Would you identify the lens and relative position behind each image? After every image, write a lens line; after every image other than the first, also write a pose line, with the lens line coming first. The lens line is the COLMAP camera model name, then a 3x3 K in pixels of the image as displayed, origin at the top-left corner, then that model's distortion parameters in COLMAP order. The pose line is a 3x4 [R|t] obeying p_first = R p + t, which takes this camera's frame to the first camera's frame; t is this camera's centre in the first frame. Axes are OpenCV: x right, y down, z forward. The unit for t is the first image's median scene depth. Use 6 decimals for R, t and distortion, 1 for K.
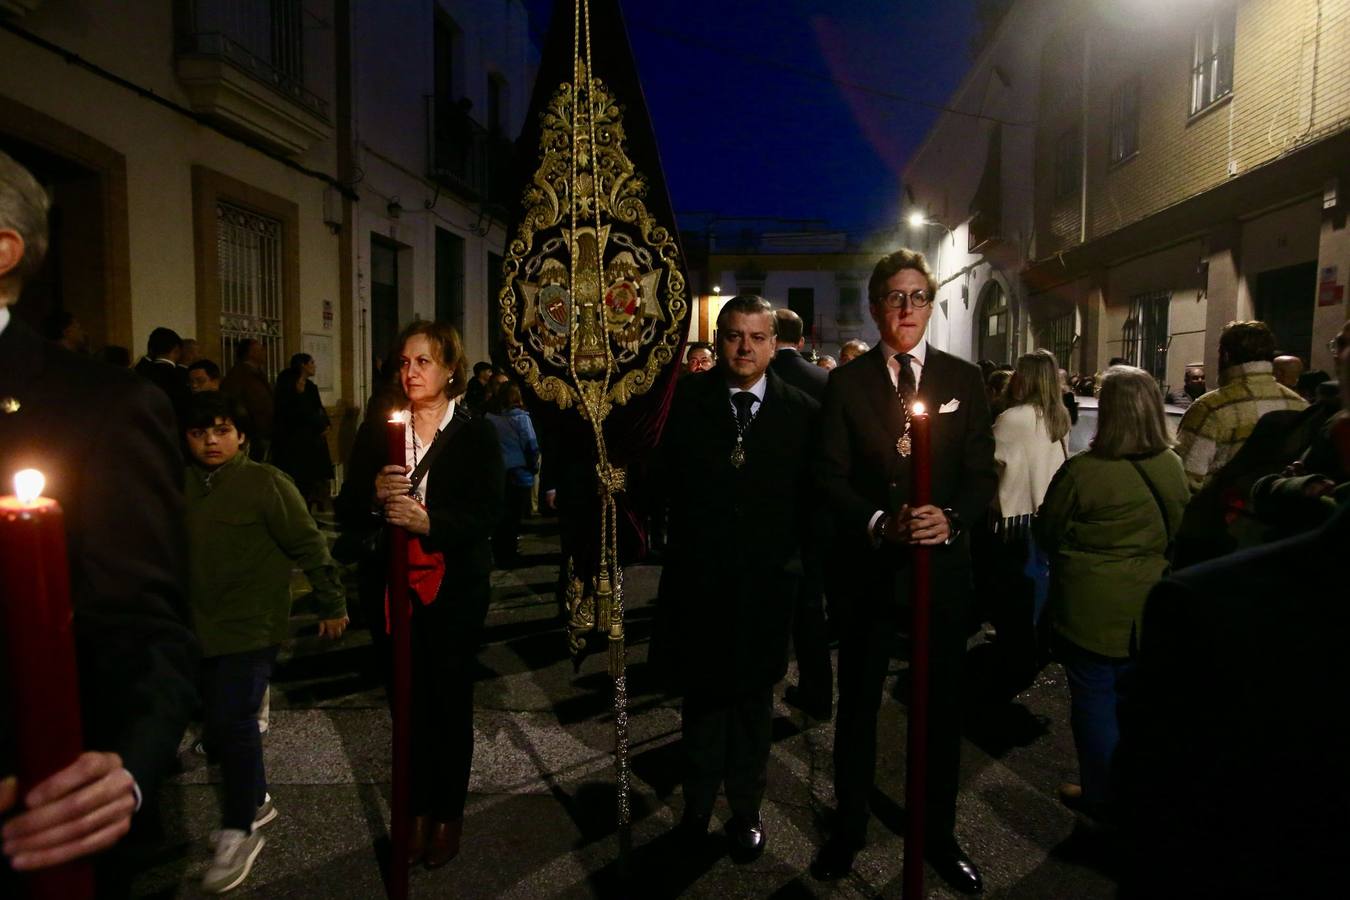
lens RADIAL K [[844.9, 0, 675.0], [0, 844.9, 450.0], [0, 0, 1]] dist [-0.005812, -0.001323]
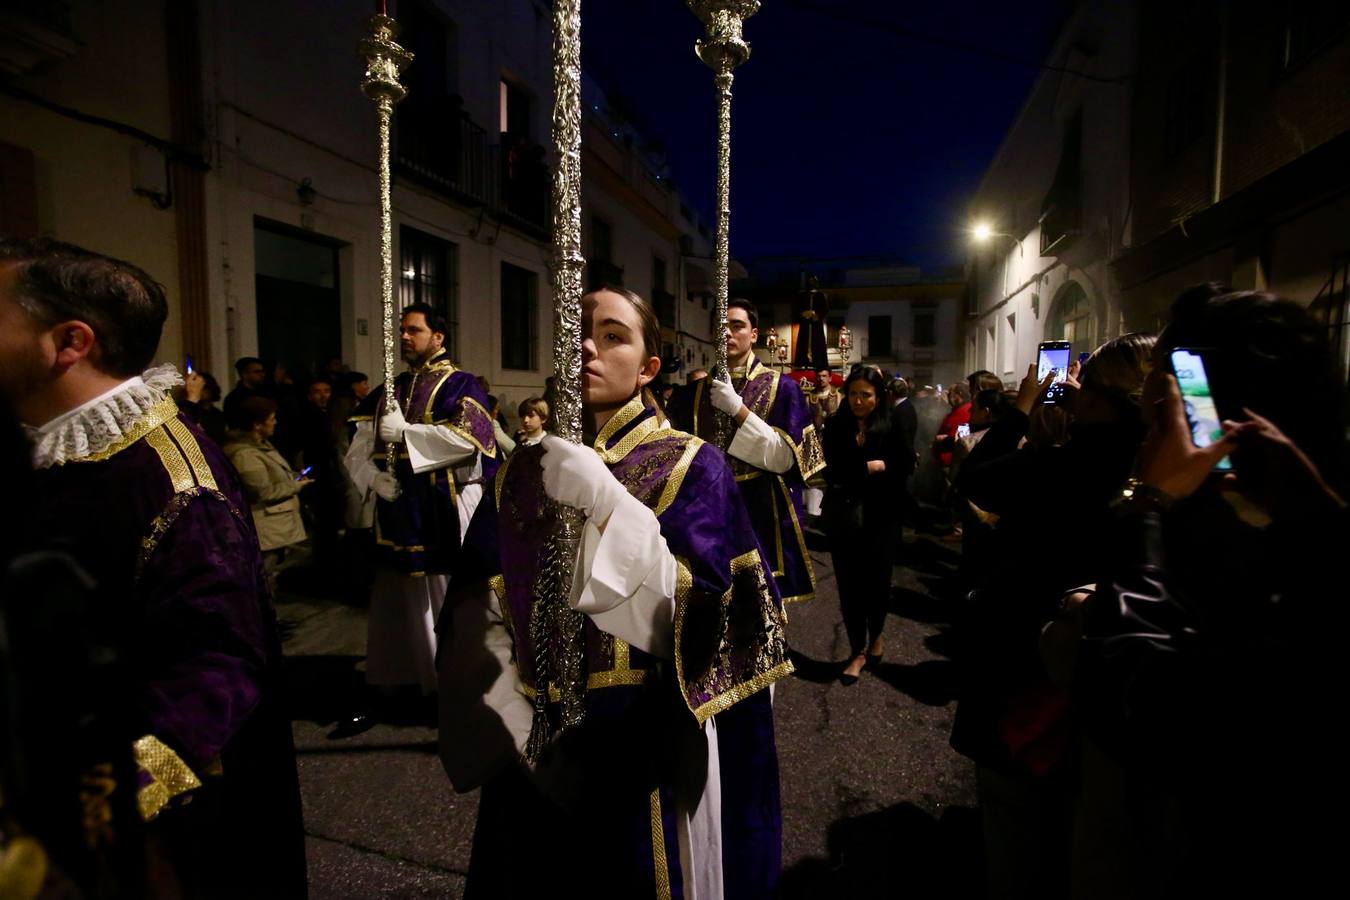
lens RADIAL K [[616.0, 0, 675.0], [0, 616.0, 450.0], [0, 0, 1]] dist [-0.061667, 0.025489]
pose [[0.981202, 0.010389, -0.192705, 0.139183], [-0.009365, 0.999937, 0.006228, -0.034336], [0.192758, -0.004306, 0.981237, 0.455209]]
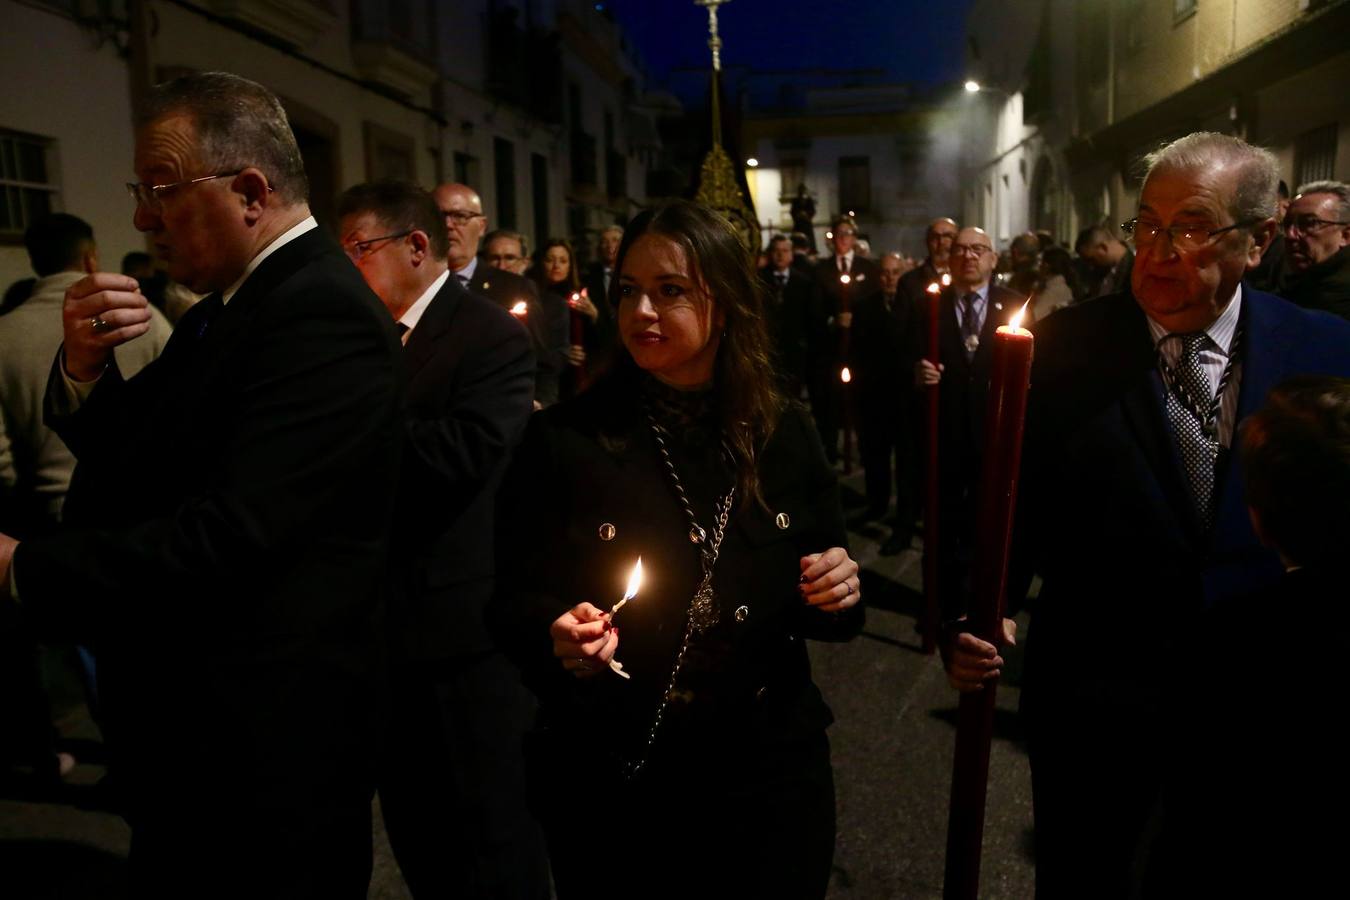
lens RADIAL K [[1120.2, 0, 675.0], [0, 1120.2, 450.0], [0, 0, 1]] dist [-0.005170, -0.004638]
pose [[0.999100, -0.034839, -0.024176, -0.036230], [0.036495, 0.996750, 0.071821, 0.039309], [0.021595, -0.072639, 0.997125, -0.465414]]
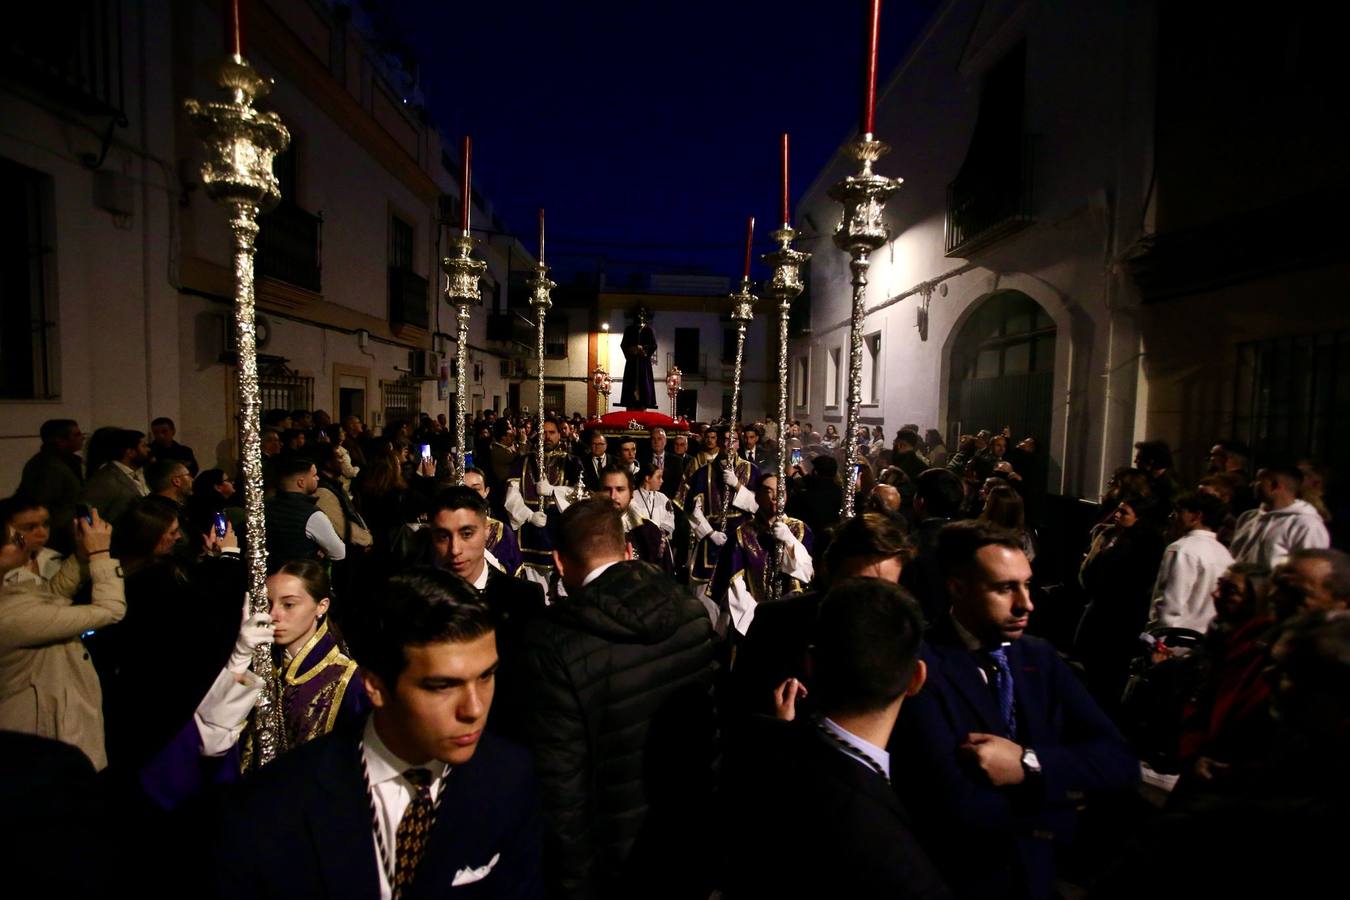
lens RADIAL K [[632.2, 0, 675.0], [0, 632.2, 450.0], [0, 0, 1]] dist [-0.034732, 0.016294]
pose [[0.990348, 0.006891, 0.138433, 0.105121], [-0.004888, 0.999878, -0.014806, -0.113776], [-0.138518, 0.013987, 0.990261, 0.888670]]
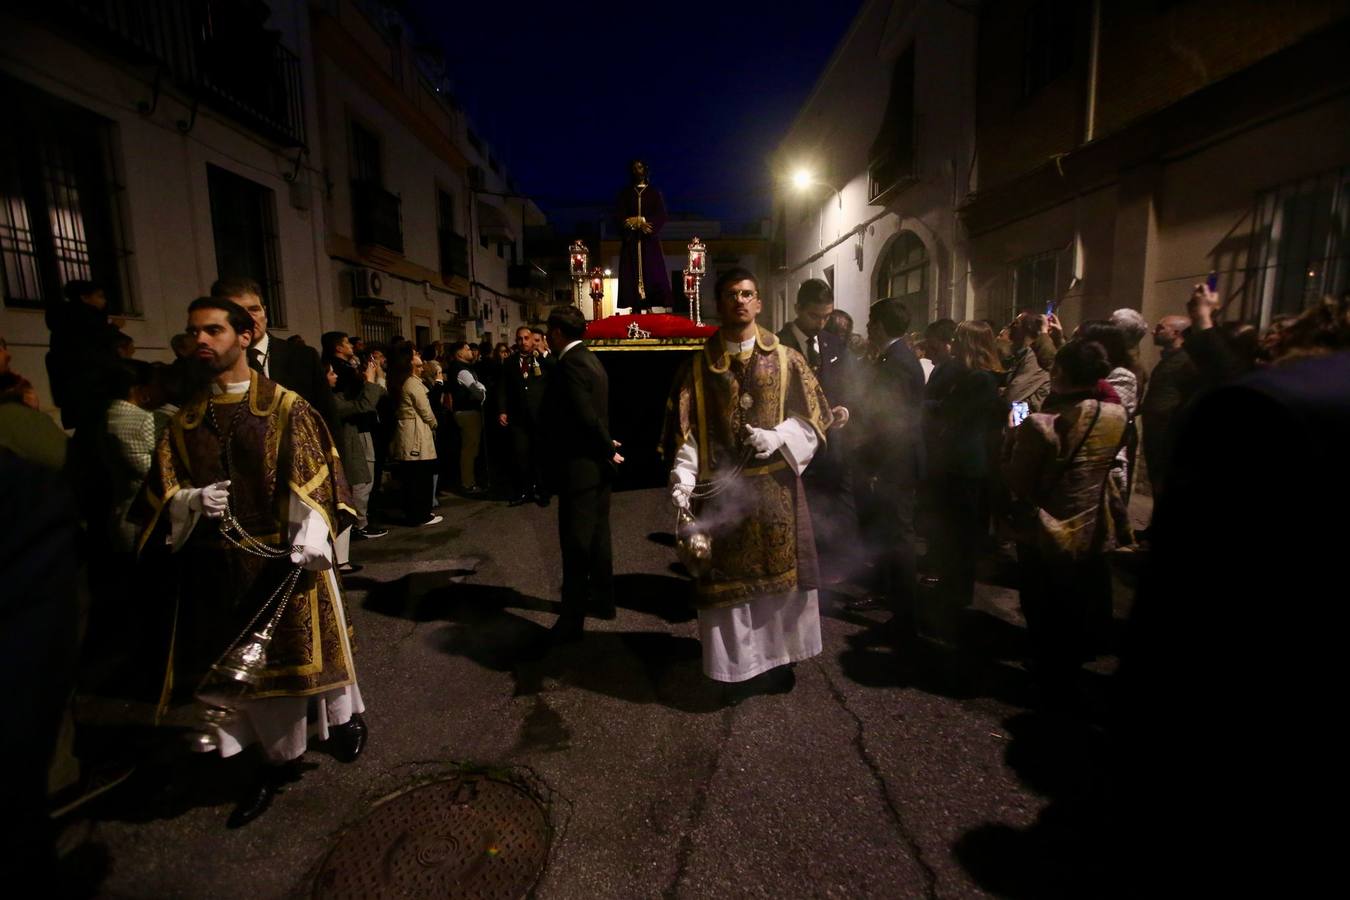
lens RADIAL K [[622.0, 0, 675.0], [0, 622.0, 450.0], [0, 0, 1]] dist [-0.062889, 0.023748]
pose [[0.991003, -0.043749, 0.126489, 0.086343], [0.034625, 0.996697, 0.073455, -0.048582], [-0.129285, -0.068414, 0.989245, 0.614499]]
